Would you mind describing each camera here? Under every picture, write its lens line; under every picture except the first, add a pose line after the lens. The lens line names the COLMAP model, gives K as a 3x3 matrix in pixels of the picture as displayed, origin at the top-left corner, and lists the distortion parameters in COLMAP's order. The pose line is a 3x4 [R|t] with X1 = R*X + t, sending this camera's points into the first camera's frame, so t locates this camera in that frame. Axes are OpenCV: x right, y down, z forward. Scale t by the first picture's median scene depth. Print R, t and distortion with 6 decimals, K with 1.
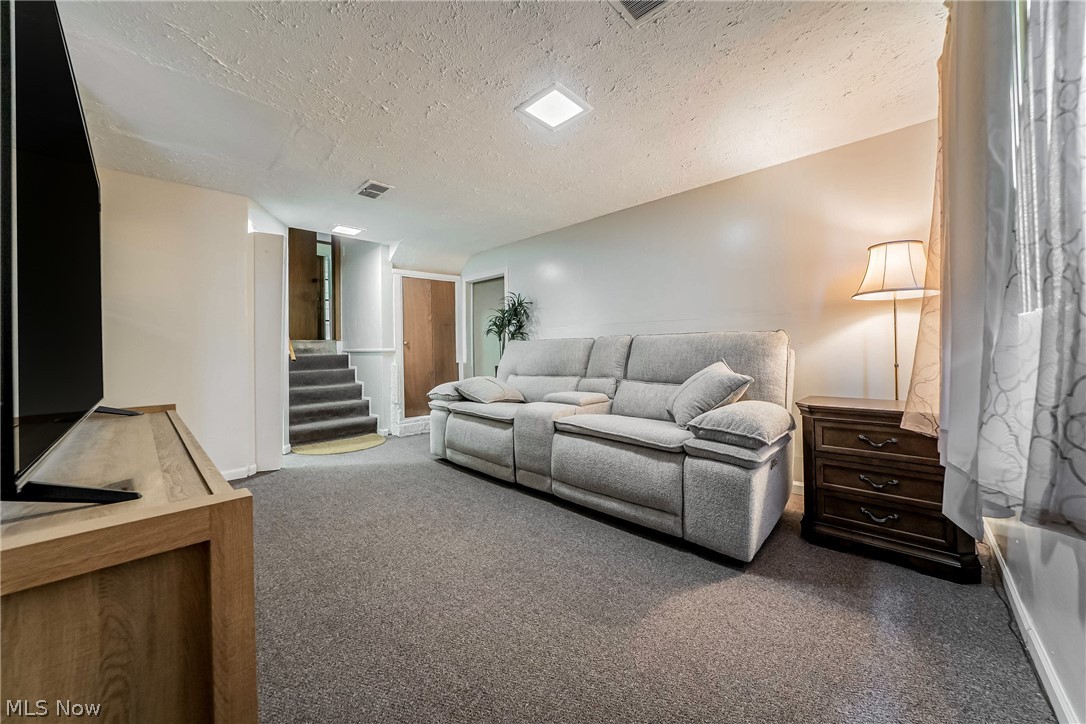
lens RADIAL K [[375.5, 0, 543.0], [0, 375.5, 362.0], [0, 0, 1]] dist [-0.008512, -0.000009]
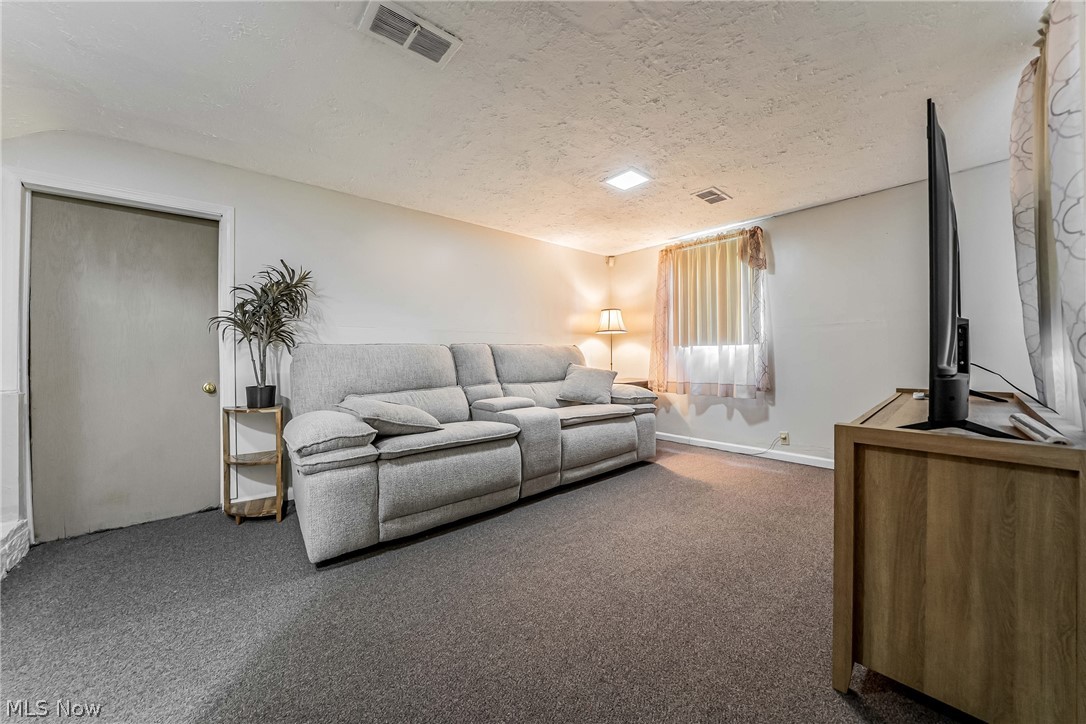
lens RADIAL K [[375.5, 0, 543.0], [0, 375.5, 362.0], [0, 0, 1]] dist [-0.008512, -0.000009]
pose [[0.119132, -0.006603, 0.992856, -1.103030], [0.040140, 0.999192, 0.001829, -0.018610], [-0.992067, 0.039636, 0.119301, 0.917879]]
